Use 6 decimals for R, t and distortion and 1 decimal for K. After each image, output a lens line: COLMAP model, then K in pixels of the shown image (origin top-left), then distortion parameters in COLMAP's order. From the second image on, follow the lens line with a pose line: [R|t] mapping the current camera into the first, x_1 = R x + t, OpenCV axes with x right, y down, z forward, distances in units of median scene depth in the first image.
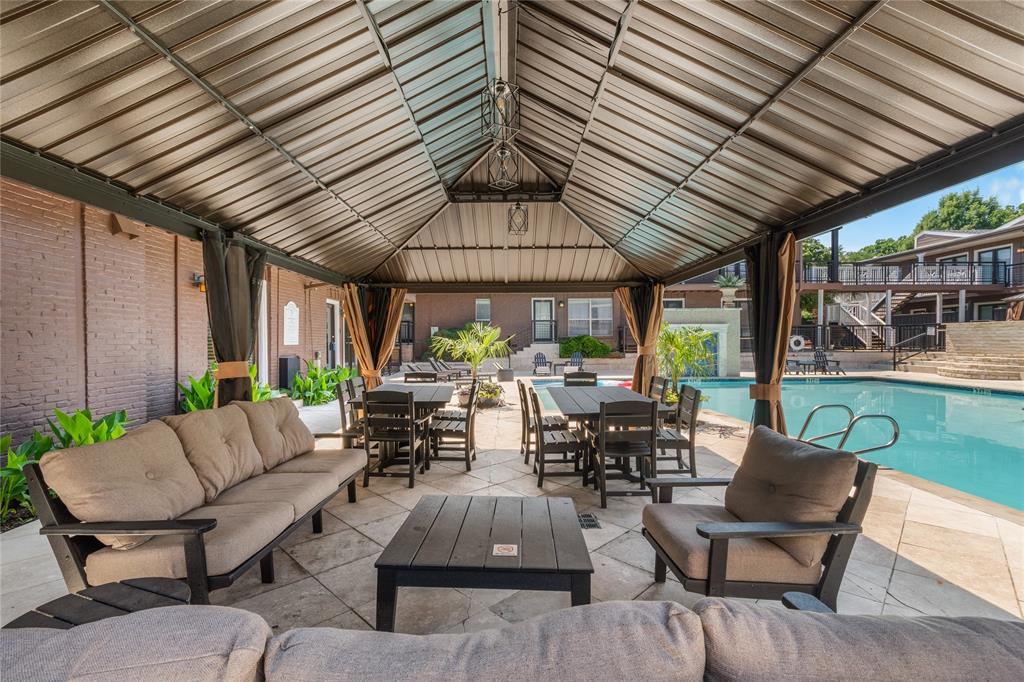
lens RADIAL K [[451.1, 0, 512.2], [0, 451.1, 345.9], [0, 0, 1]] dist [0.006374, -0.000556]
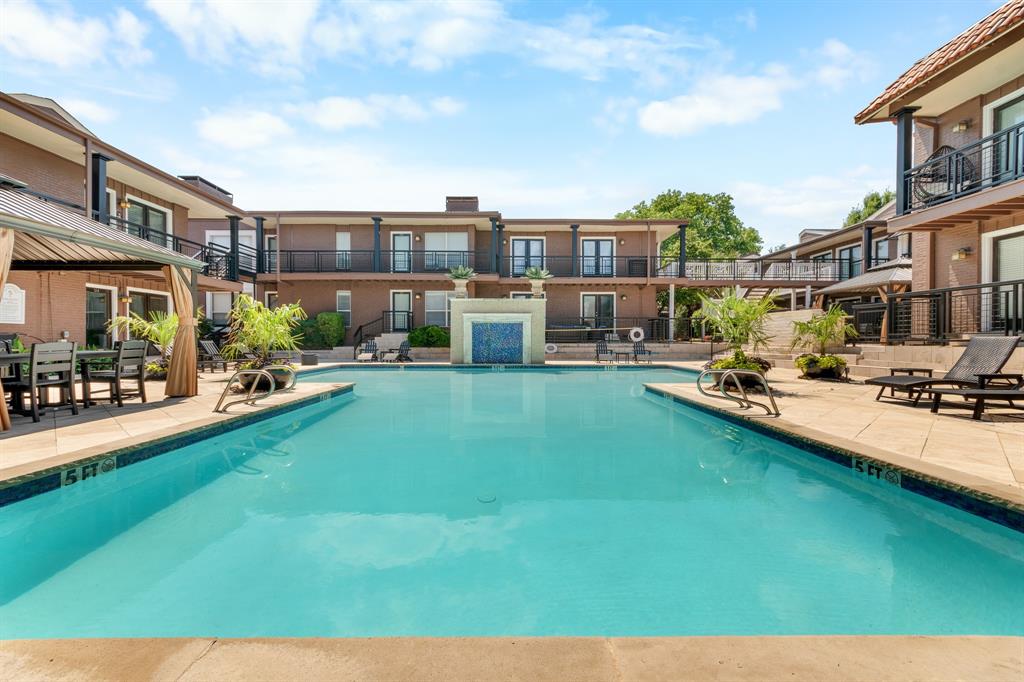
lens RADIAL K [[451.1, 0, 512.5], [0, 451.1, 342.1], [0, 0, 1]] dist [0.006374, -0.000556]
pose [[0.999949, 0.008497, -0.005499, 0.333475], [-0.008530, 0.999946, -0.006010, 0.018454], [0.005447, 0.006057, 0.999967, -0.037762]]
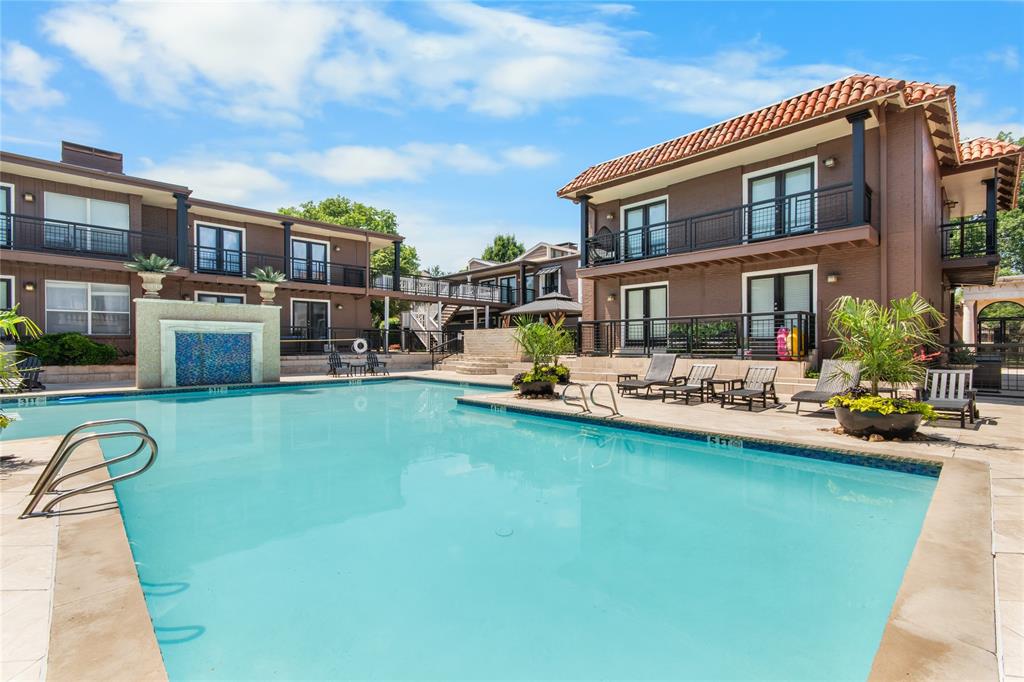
lens RADIAL K [[451.1, 0, 513.9], [0, 451.1, 346.9], [0, 0, 1]] dist [0.006374, -0.000556]
pose [[0.729412, 0.003483, 0.684066, 0.173486], [0.003198, 0.999959, -0.008501, 0.005761], [-0.684067, 0.008388, 0.729371, 0.010585]]
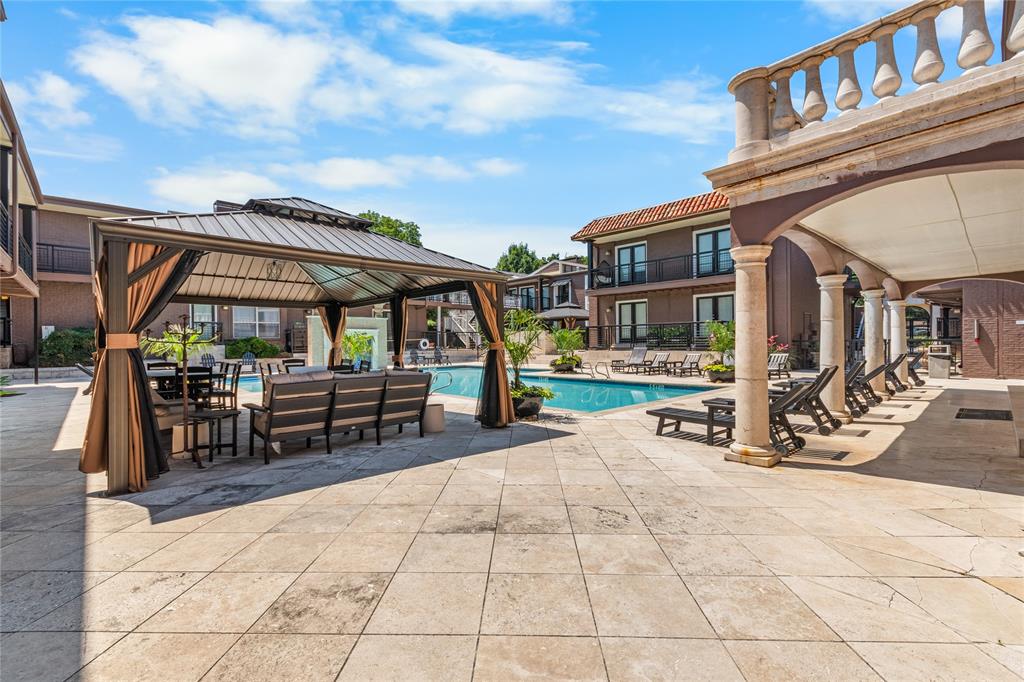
lens RADIAL K [[451.1, 0, 511.8], [0, 451.1, 346.9], [0, 0, 1]] dist [0.006374, -0.000556]
pose [[0.739134, -0.006481, 0.673527, -0.102209], [0.010914, 0.999938, -0.002356, 0.008174], [-0.673470, 0.009092, 0.739159, -0.198452]]
